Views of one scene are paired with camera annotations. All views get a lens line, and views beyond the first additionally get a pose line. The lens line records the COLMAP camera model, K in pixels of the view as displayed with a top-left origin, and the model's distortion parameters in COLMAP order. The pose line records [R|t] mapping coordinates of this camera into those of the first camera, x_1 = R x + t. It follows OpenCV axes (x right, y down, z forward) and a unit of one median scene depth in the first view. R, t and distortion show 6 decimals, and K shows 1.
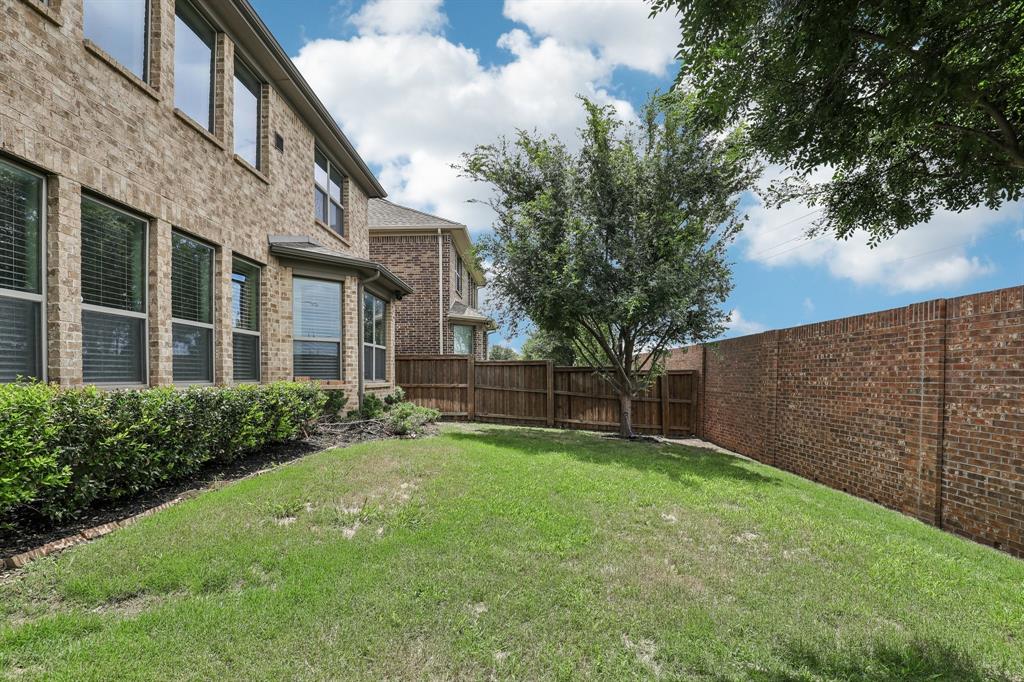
lens RADIAL K [[505.5, 0, 513.3], [0, 505.5, 335.0], [0, 0, 1]] dist [-0.033829, 0.008594]
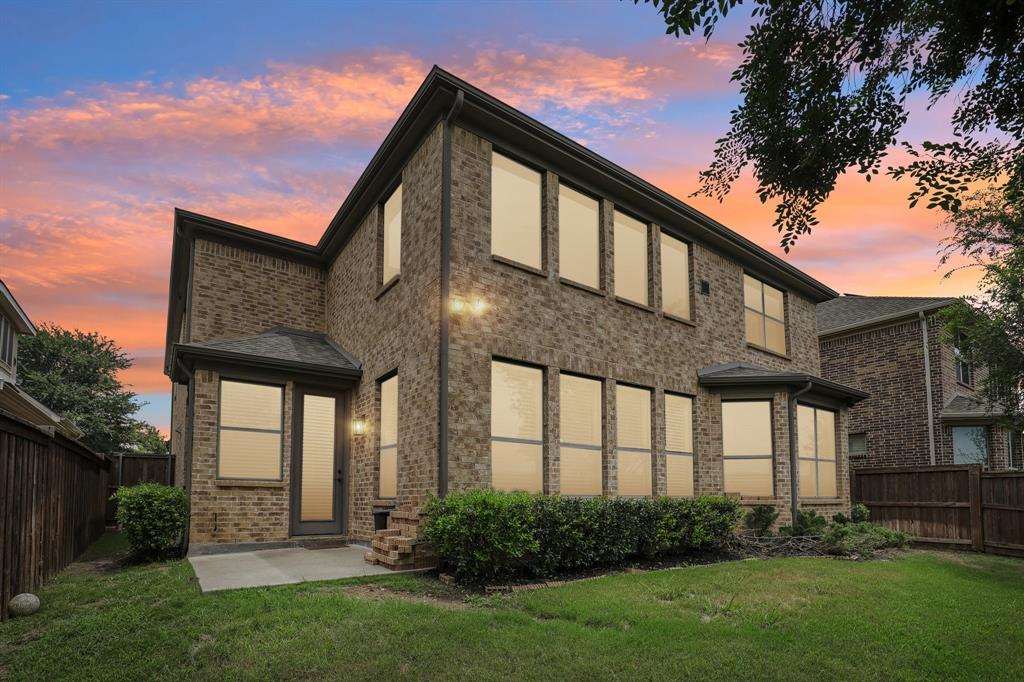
lens RADIAL K [[505.5, 0, 513.3], [0, 505.5, 335.0], [0, 0, 1]] dist [-0.033829, 0.008594]
pose [[0.595948, -0.241103, -0.765974, 0.216650], [0.056502, 0.964088, -0.259503, 0.007797], [0.801033, 0.111371, 0.588169, -0.072929]]
